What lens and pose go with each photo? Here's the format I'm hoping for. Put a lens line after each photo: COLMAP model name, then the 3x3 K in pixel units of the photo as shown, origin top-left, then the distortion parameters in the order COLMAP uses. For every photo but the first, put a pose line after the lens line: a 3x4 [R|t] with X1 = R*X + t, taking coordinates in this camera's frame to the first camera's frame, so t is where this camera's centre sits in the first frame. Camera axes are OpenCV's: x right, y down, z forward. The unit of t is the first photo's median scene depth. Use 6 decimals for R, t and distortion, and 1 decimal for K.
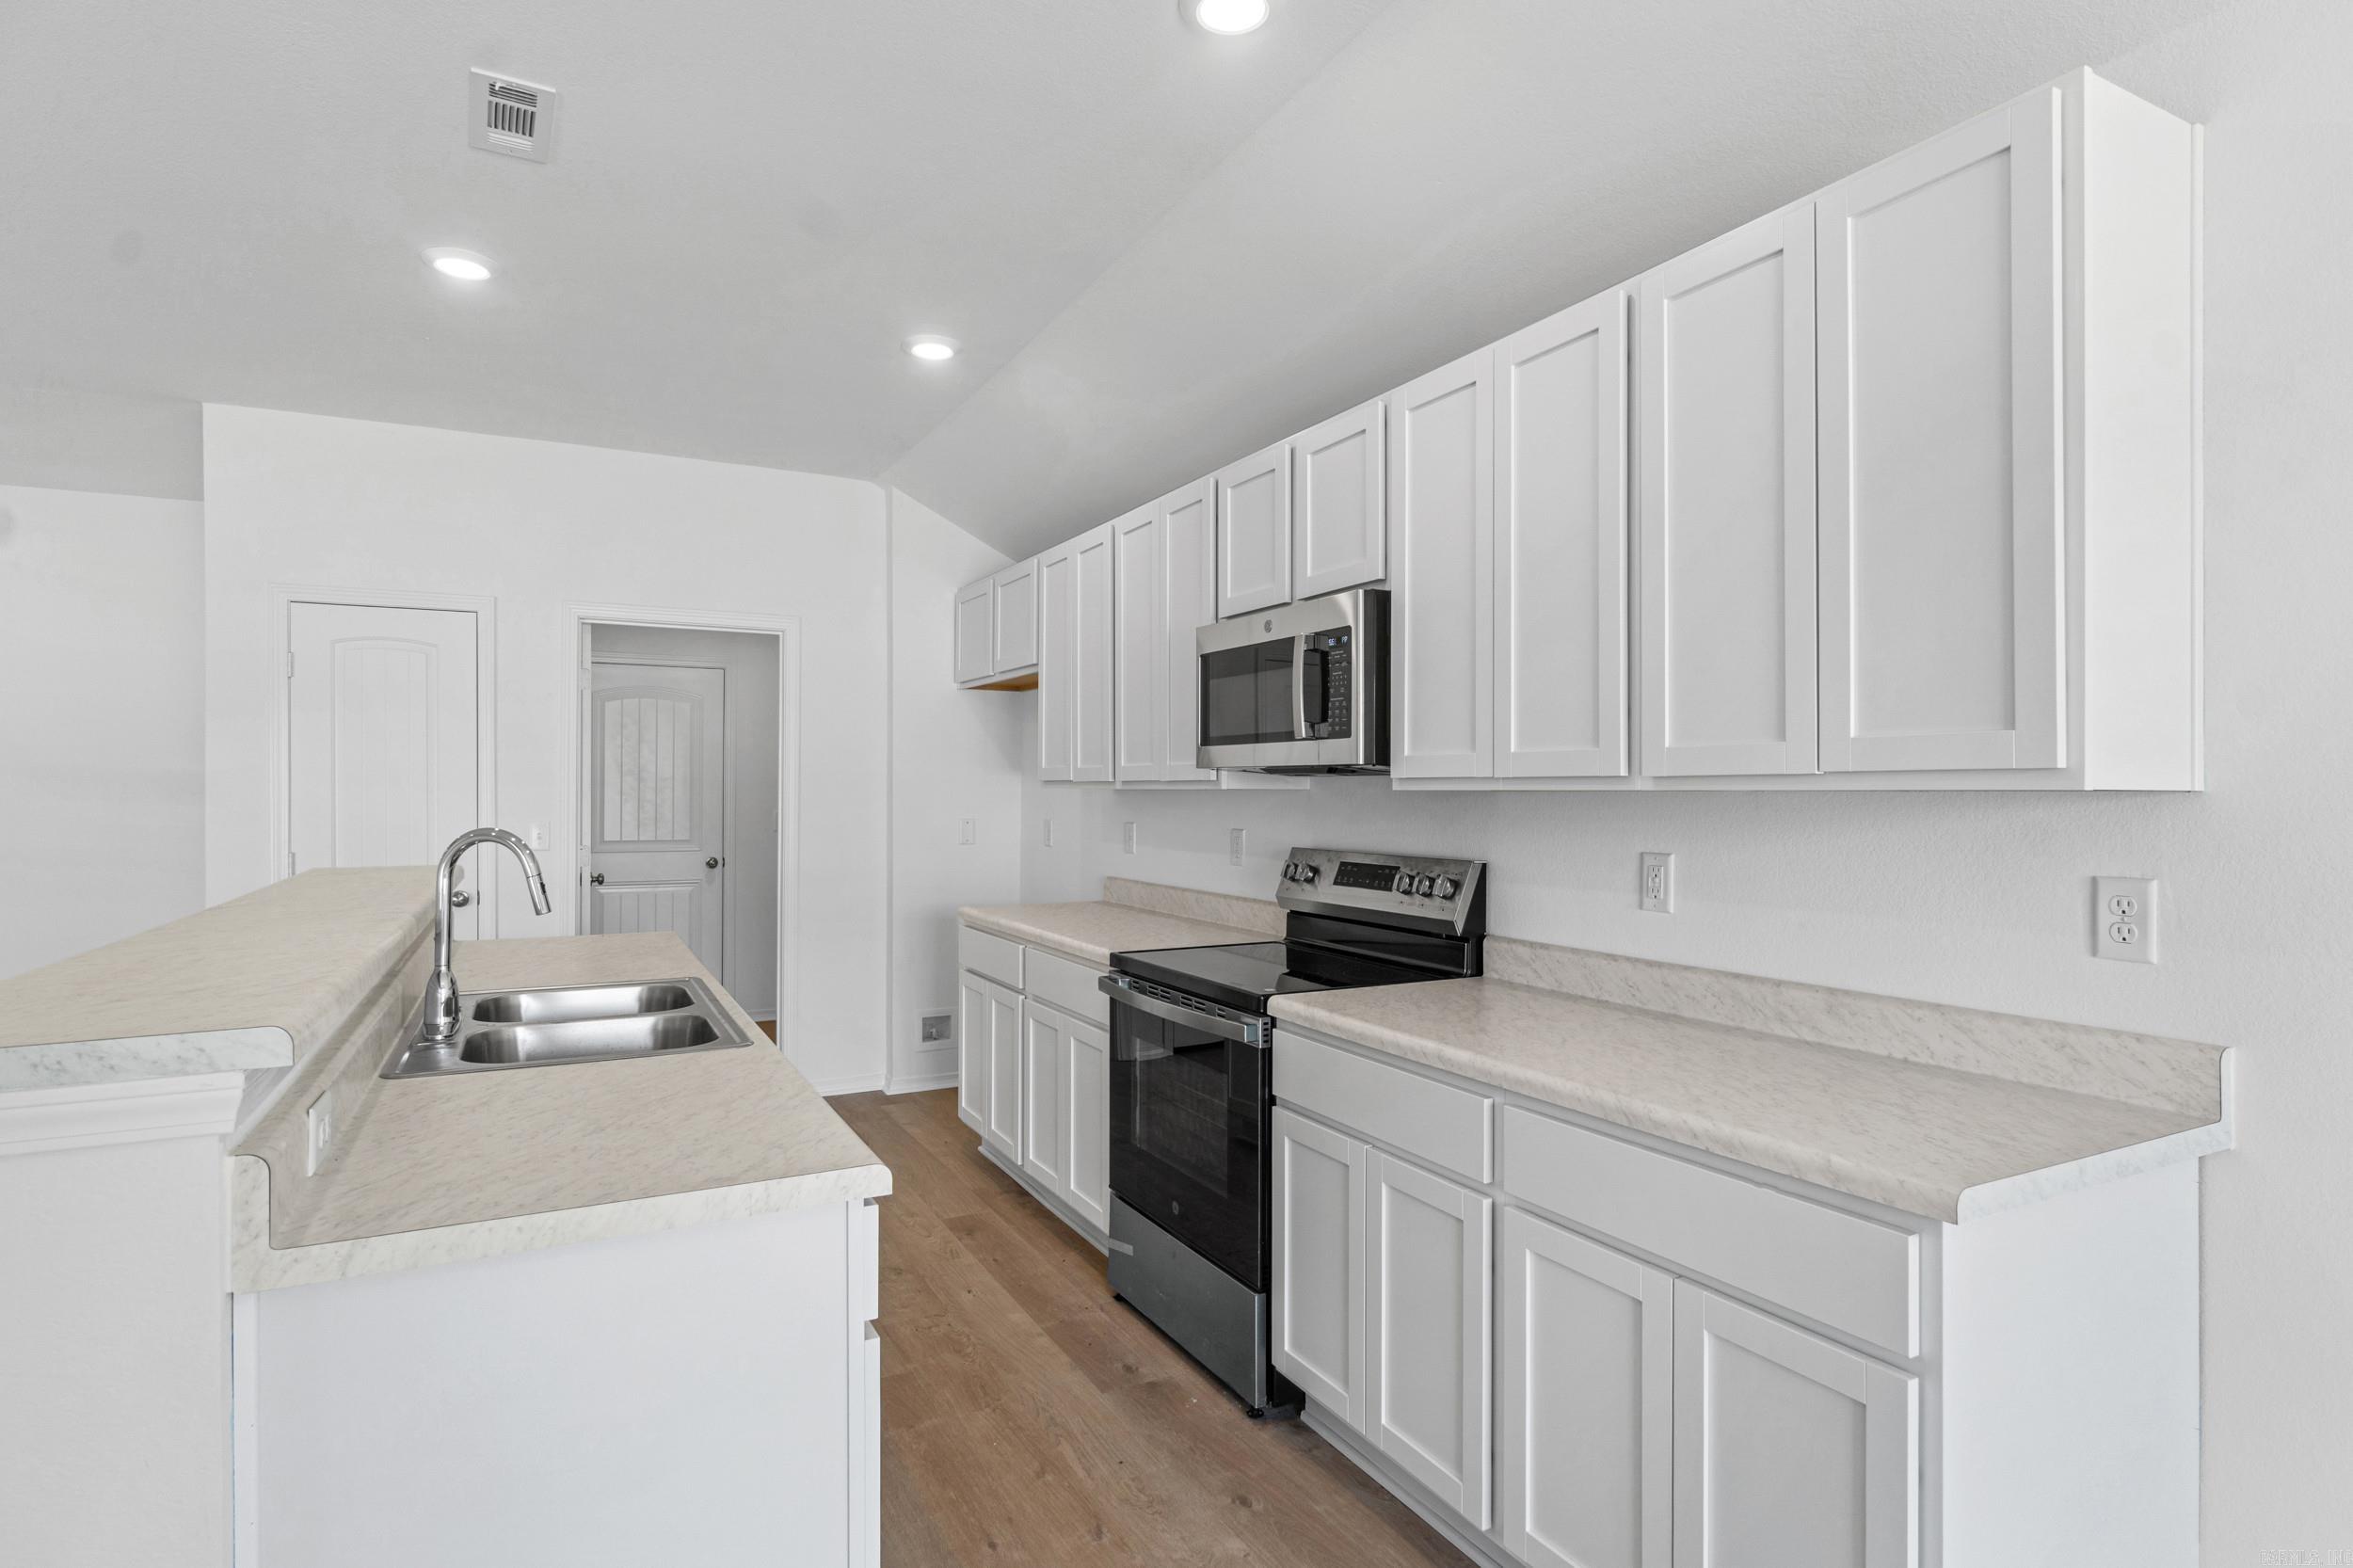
lens RADIAL K [[1190.1, 0, 1168.5], [0, 1190.1, 786.4], [0, 0, 1]] dist [-0.006690, 0.004982]
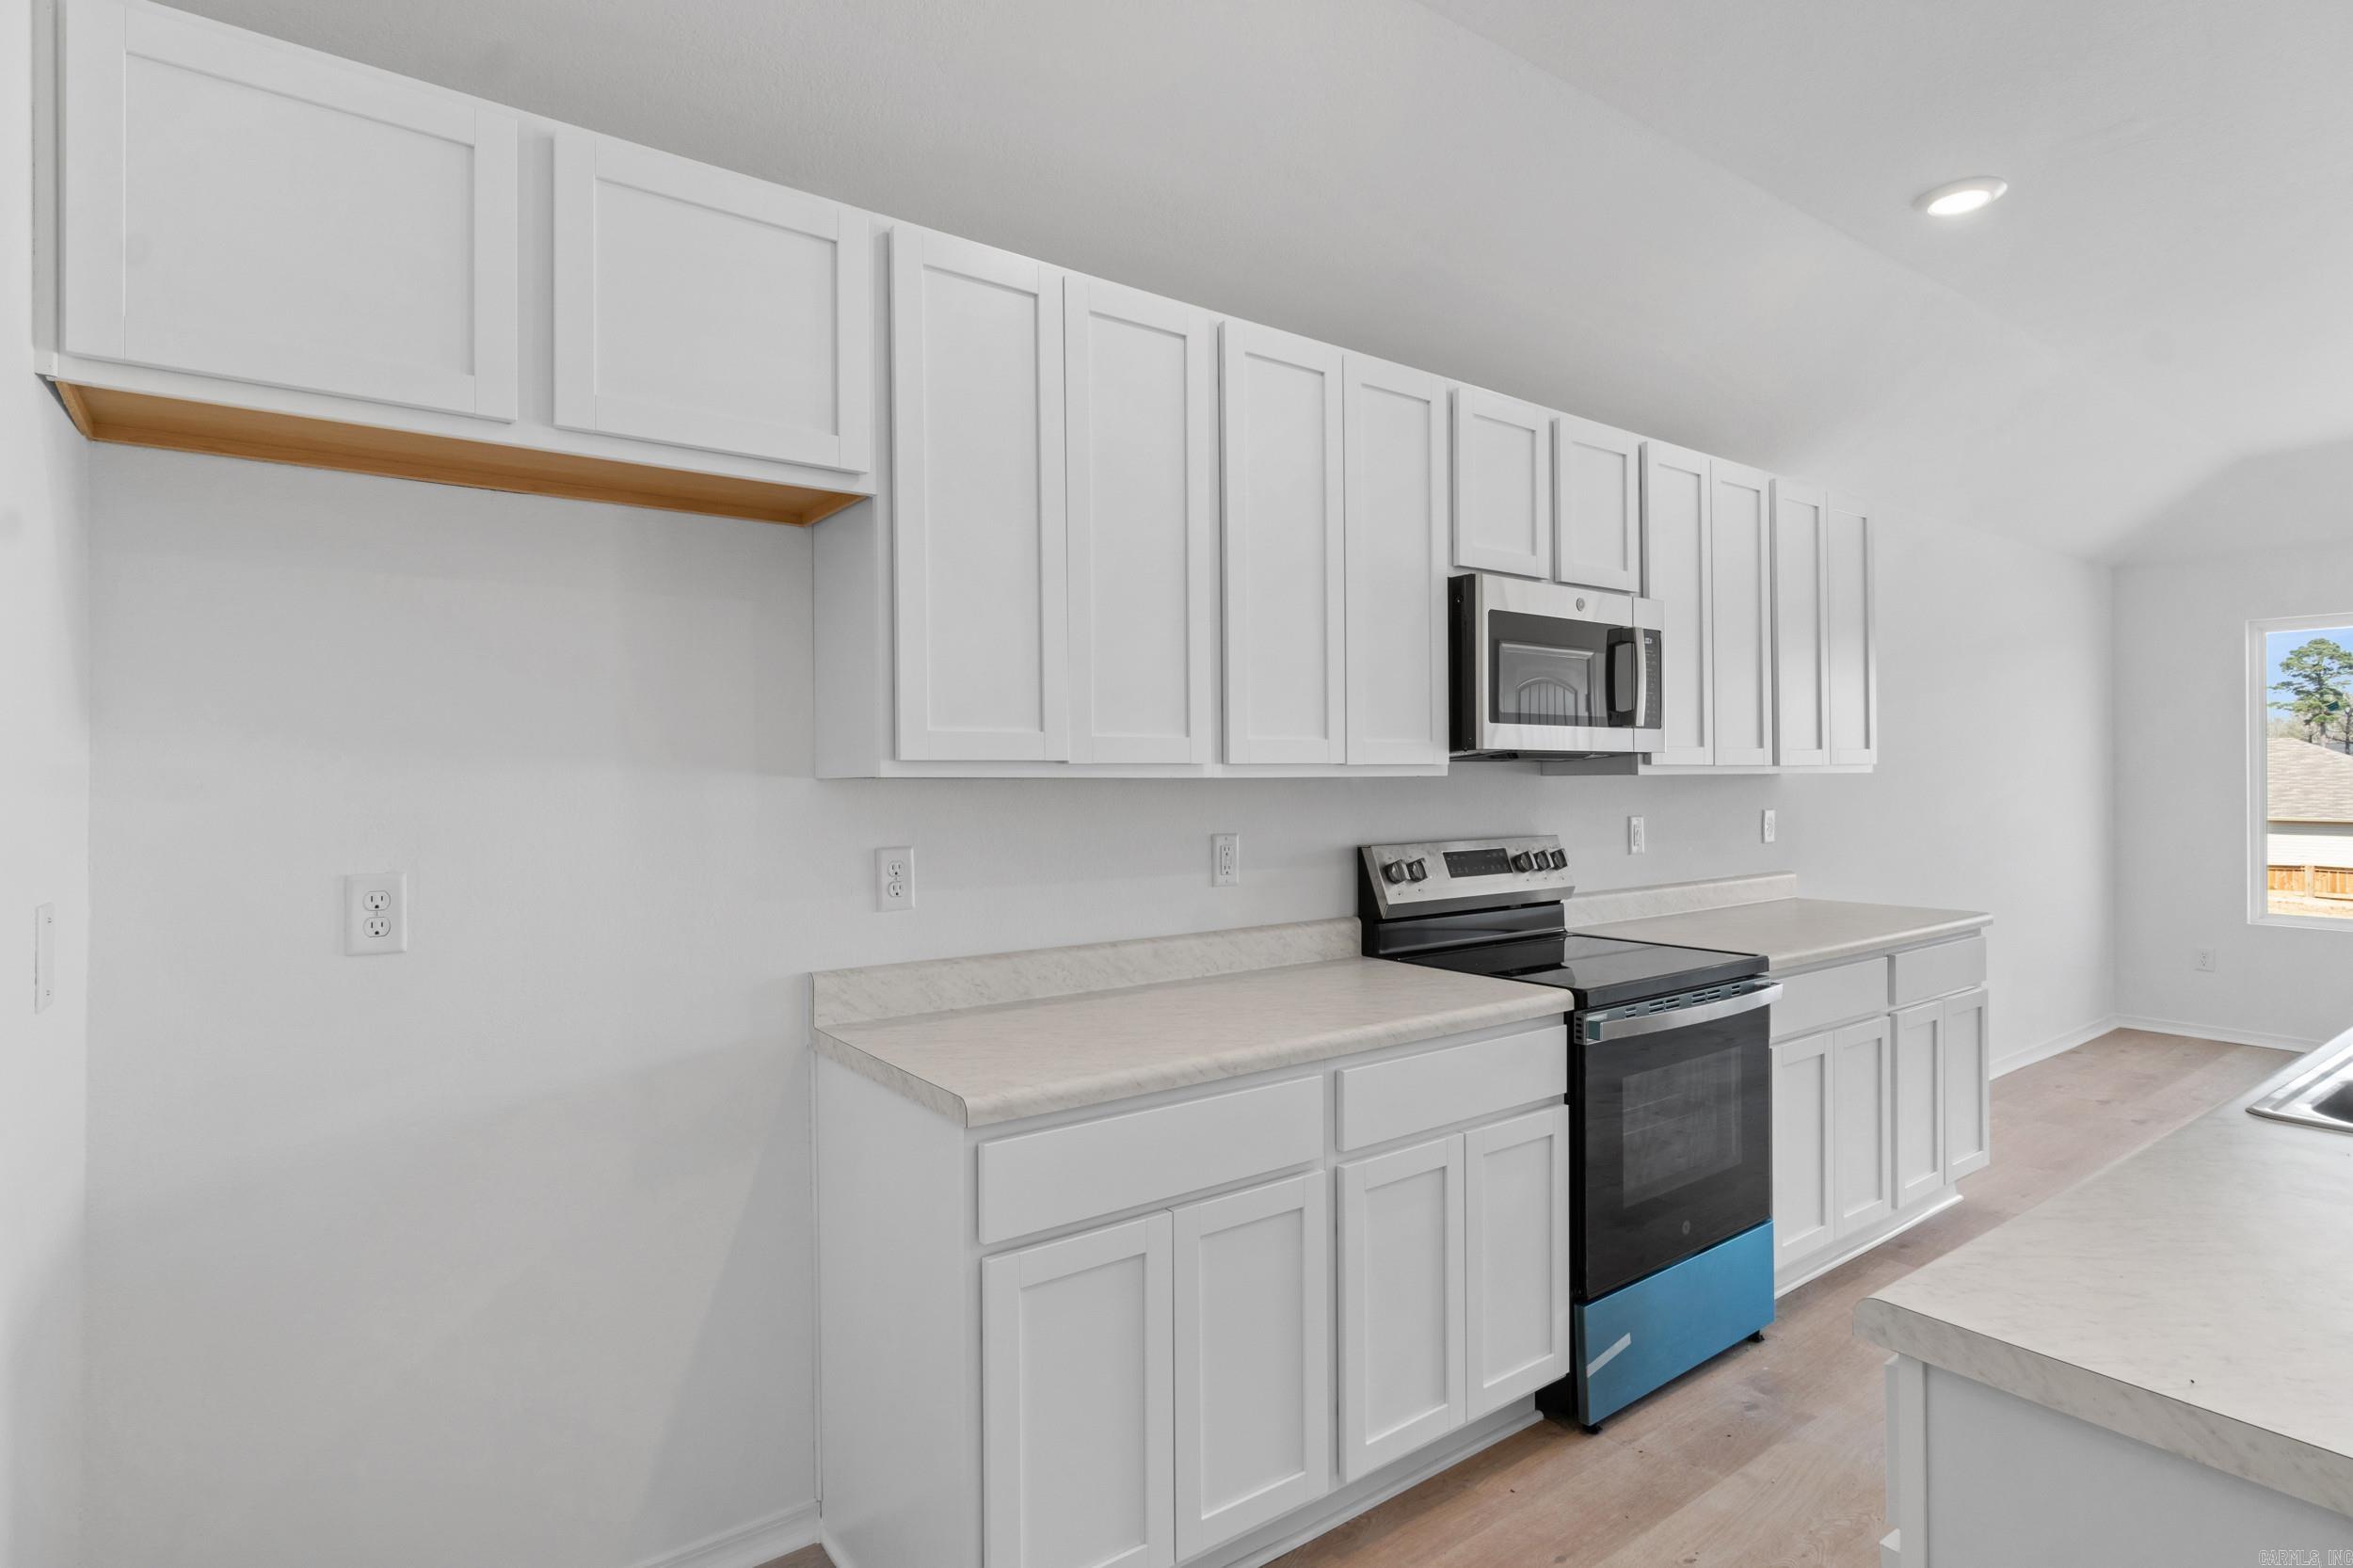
lens RADIAL K [[1190.1, 0, 1151.8], [0, 1190.1, 763.3], [0, 0, 1]] dist [-0.006690, 0.004982]
pose [[-0.137586, 0.011352, 0.990425, -0.820415], [0.004888, 0.999930, -0.010782, 0.001549], [-0.990478, 0.003358, -0.137632, 1.472195]]
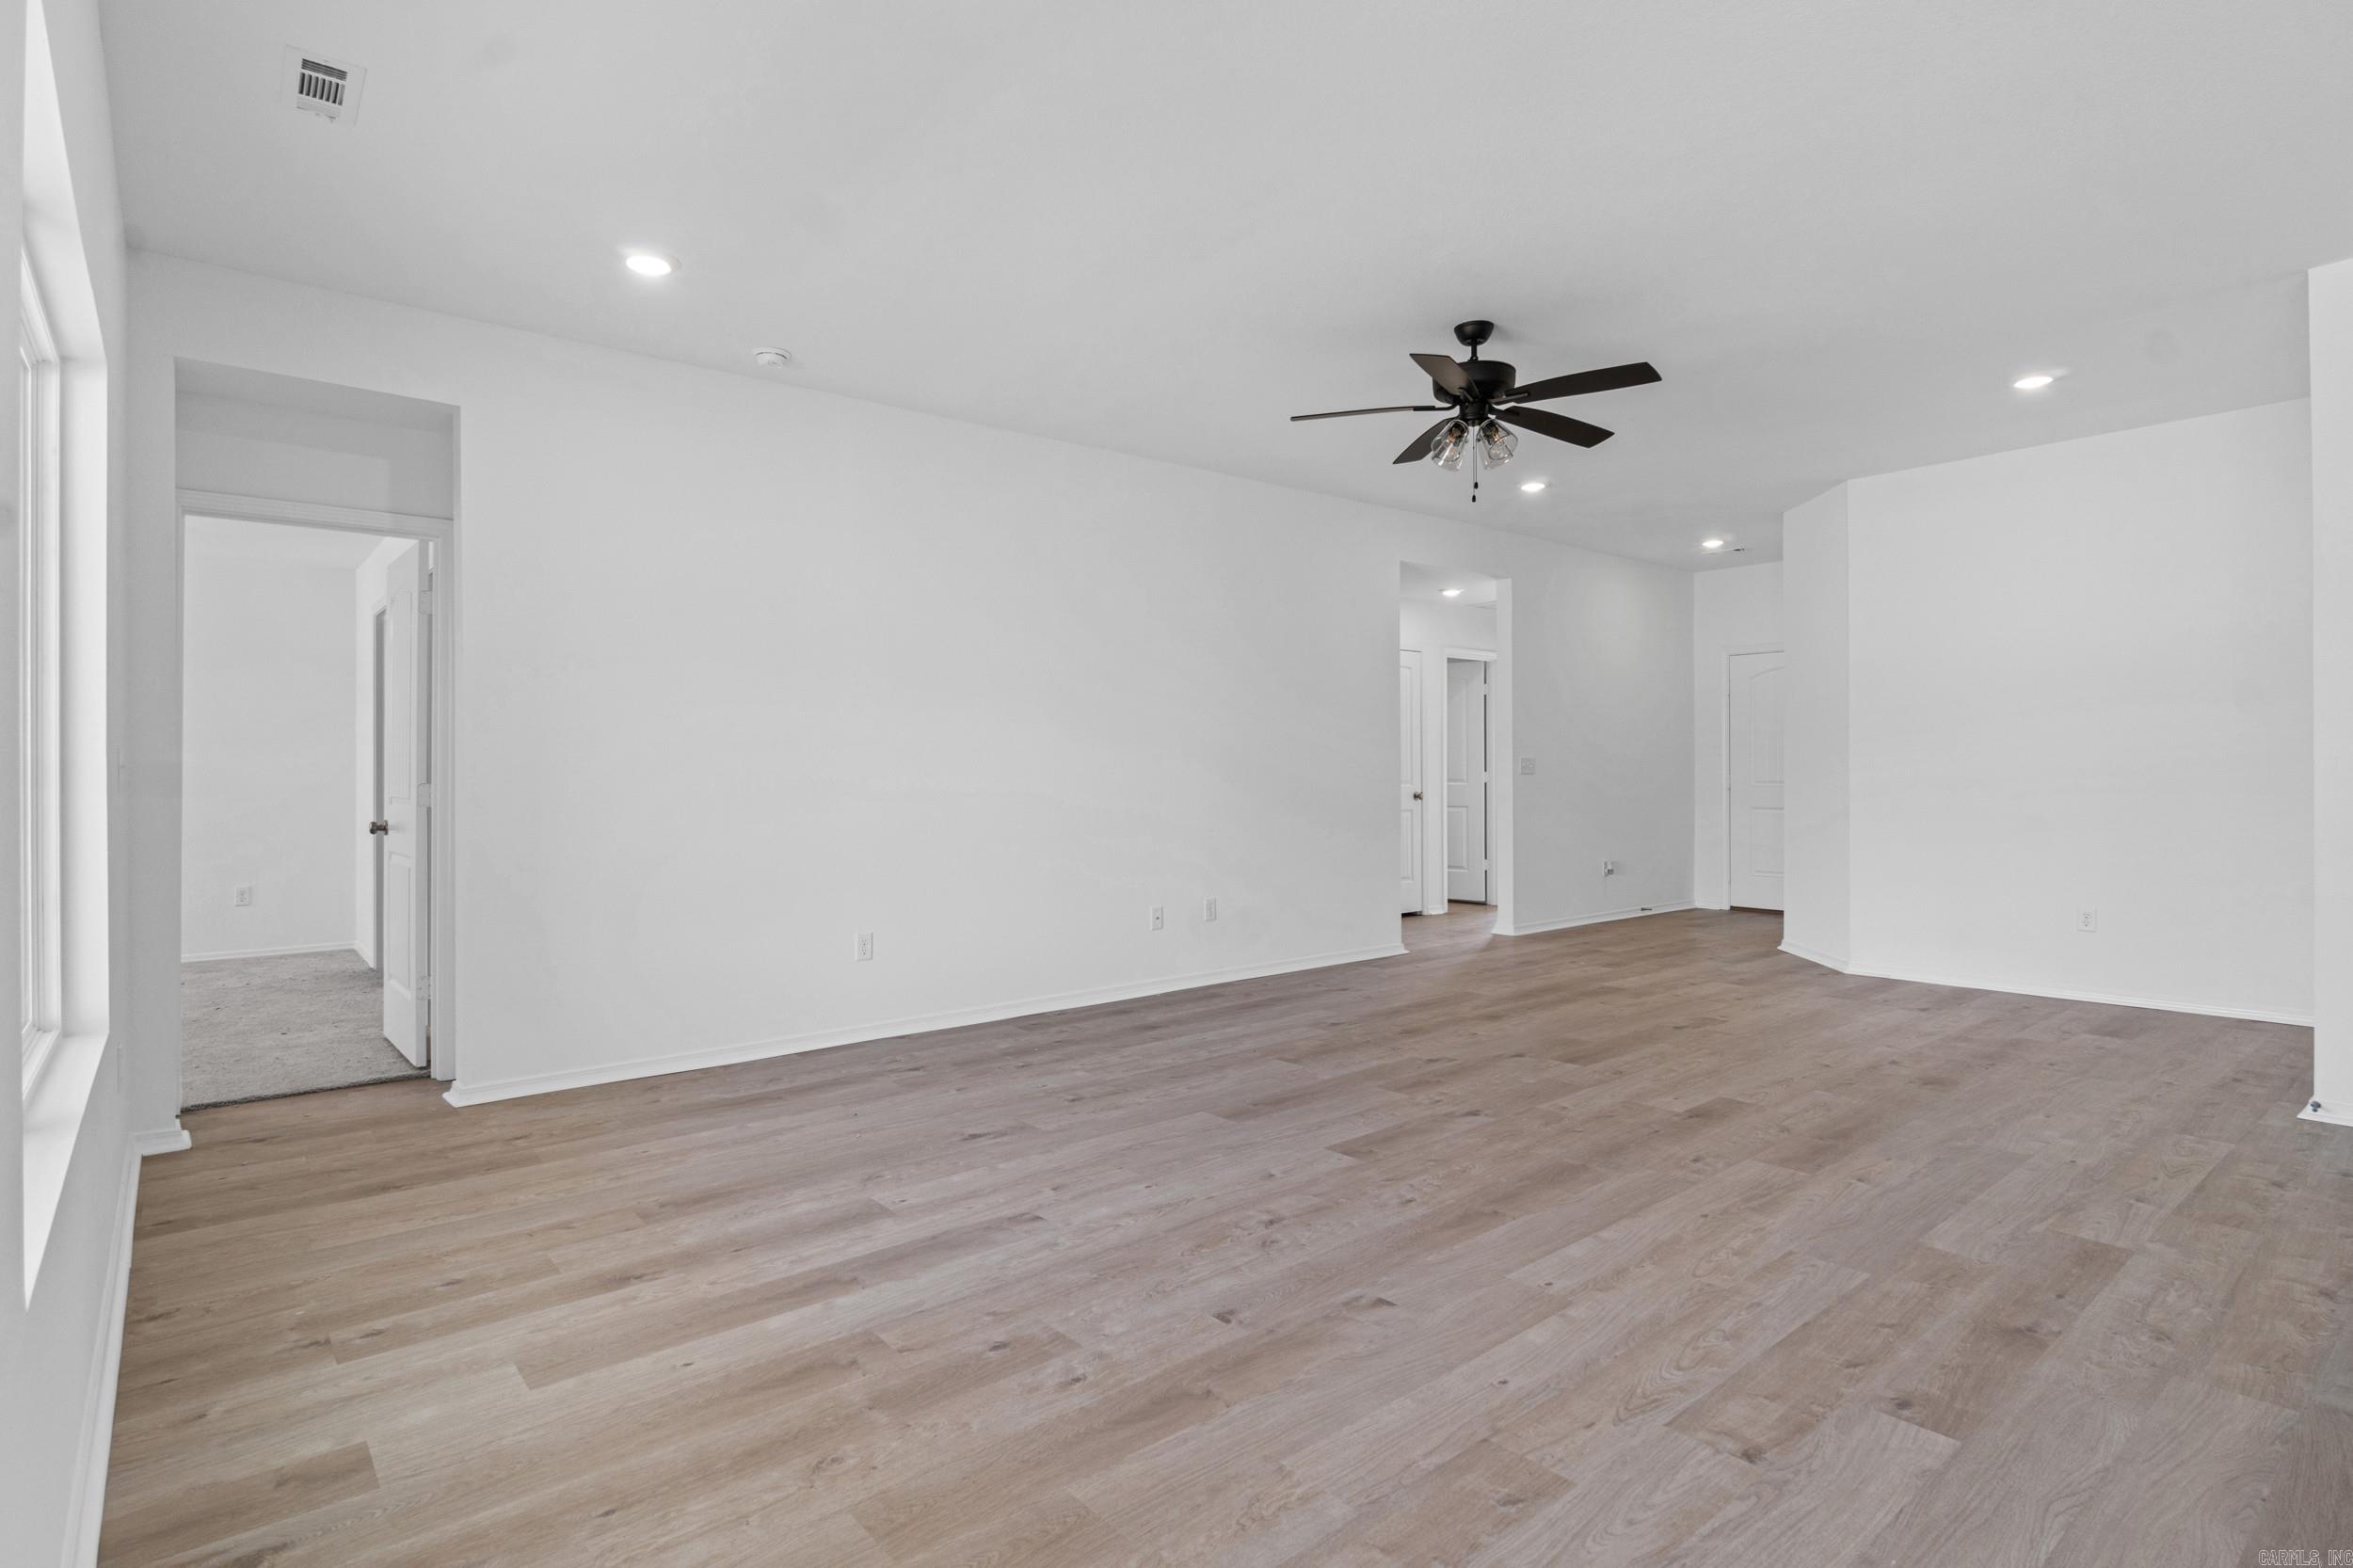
lens RADIAL K [[1190.1, 0, 1166.4], [0, 1190.1, 770.8], [0, 0, 1]] dist [-0.006690, 0.004982]
pose [[0.206718, -0.000007, -0.978400, -0.156123], [0.005732, 0.999983, 0.001204, 0.070687], [0.978384, -0.005857, 0.206715, -0.056071]]
